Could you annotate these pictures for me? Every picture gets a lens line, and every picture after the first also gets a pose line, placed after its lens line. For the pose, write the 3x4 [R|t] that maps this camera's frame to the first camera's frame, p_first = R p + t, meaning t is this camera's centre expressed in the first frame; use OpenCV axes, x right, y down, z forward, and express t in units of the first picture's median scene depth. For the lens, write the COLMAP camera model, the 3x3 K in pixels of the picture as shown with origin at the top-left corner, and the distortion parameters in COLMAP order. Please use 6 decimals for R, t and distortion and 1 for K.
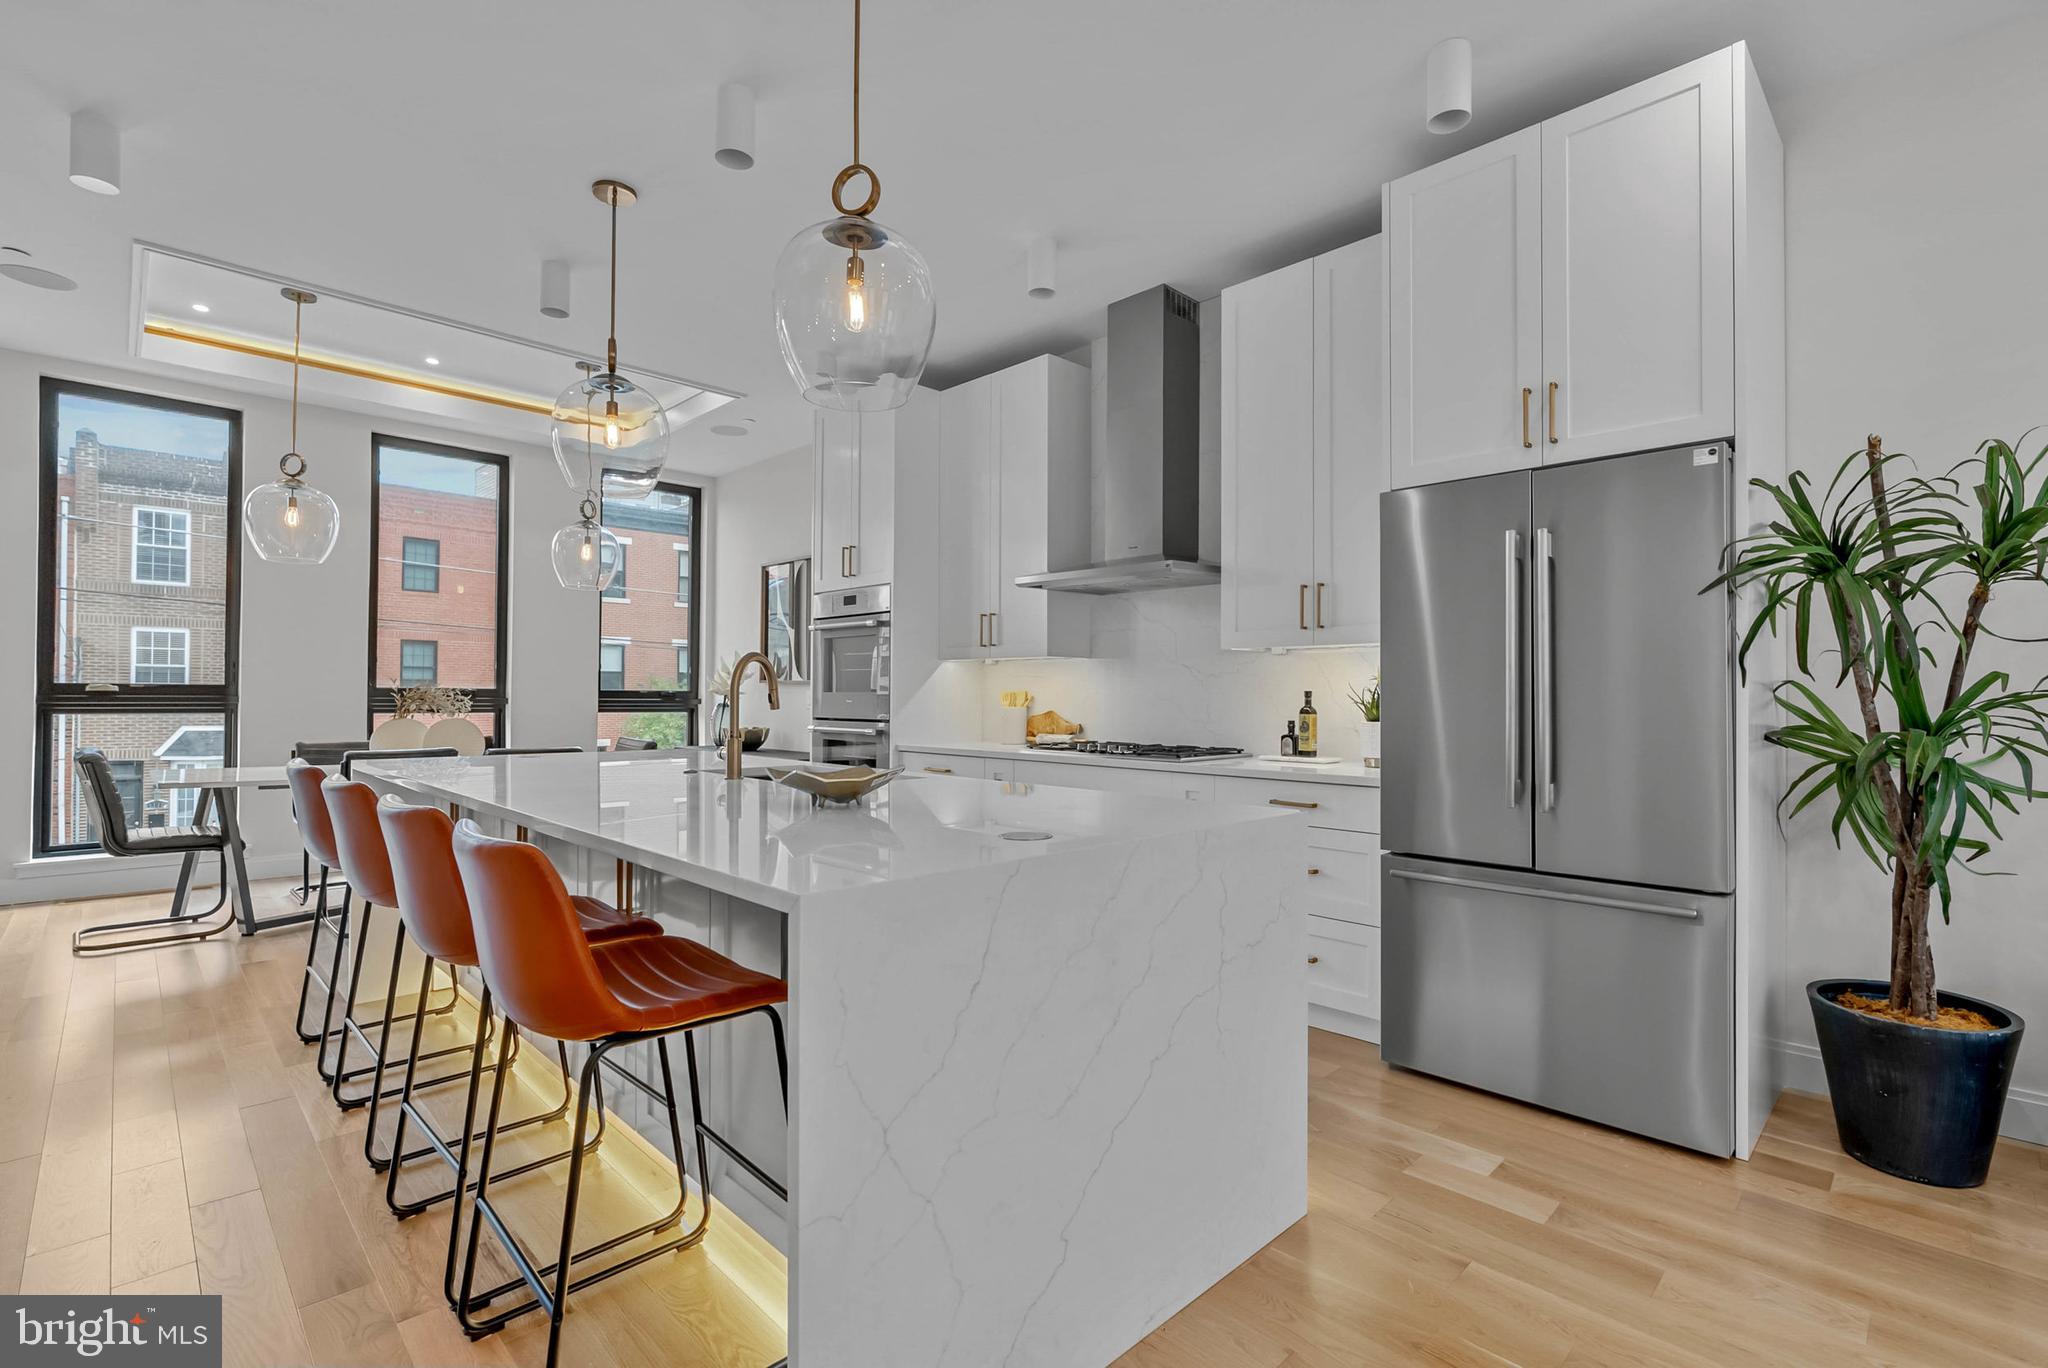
lens RADIAL K [[939.6, 0, 1027.9], [0, 939.6, 695.8], [0, 0, 1]] dist [-0.009065, 0.004498]
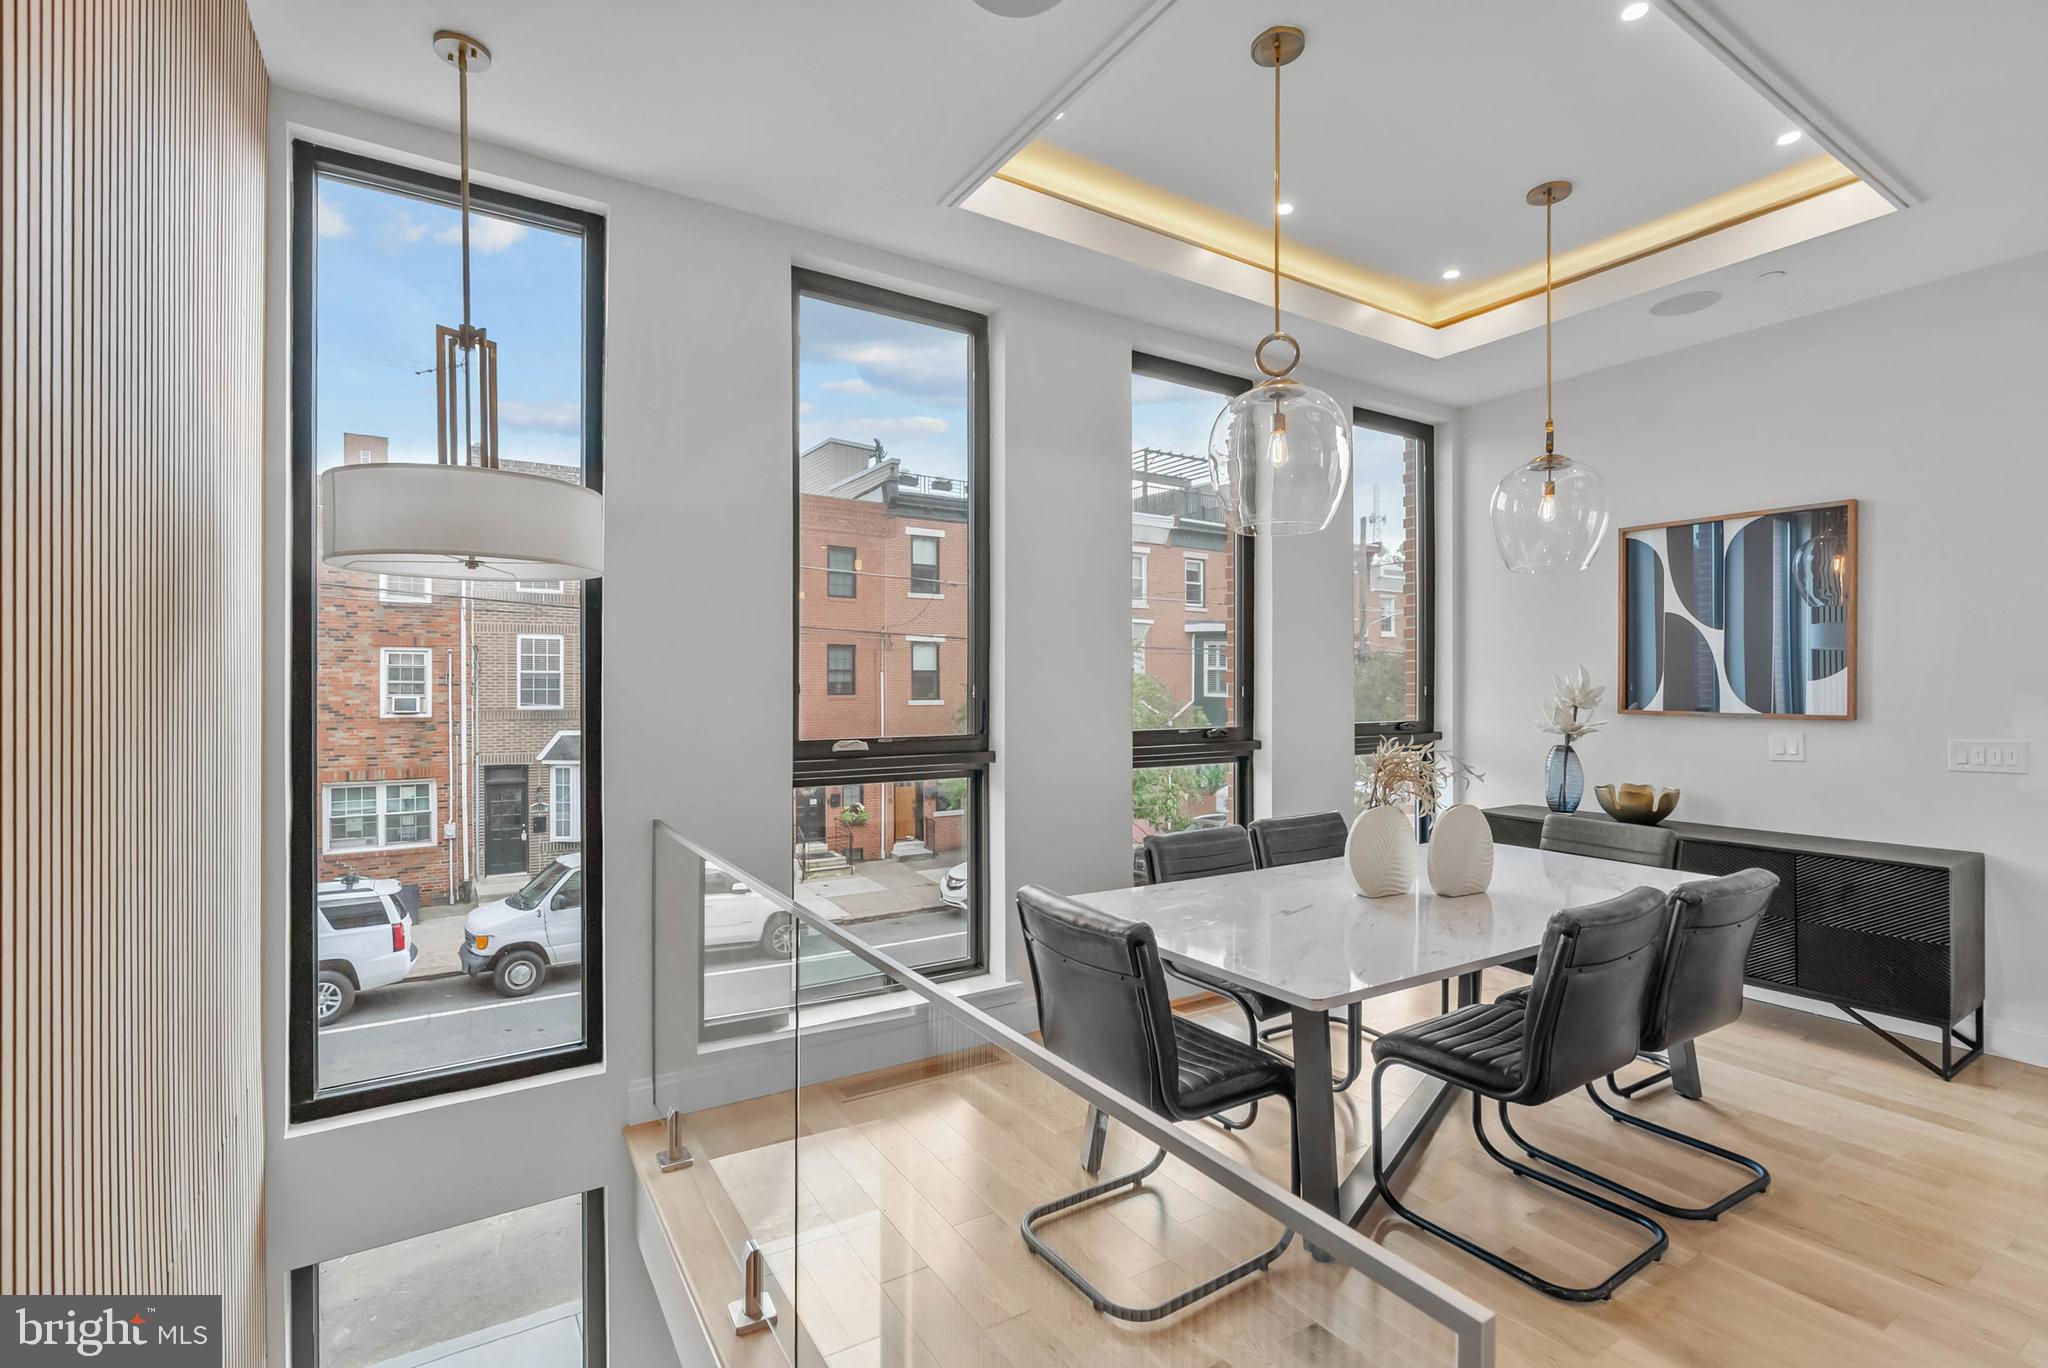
lens RADIAL K [[939.6, 0, 1014.1], [0, 939.6, 683.8], [0, 0, 1]] dist [-0.009065, 0.004498]
pose [[0.977176, -0.007614, -0.212295, -0.572493], [0.007452, 0.999971, -0.001564, -0.038243], [0.212300, -0.000054, 0.977204, 0.300955]]
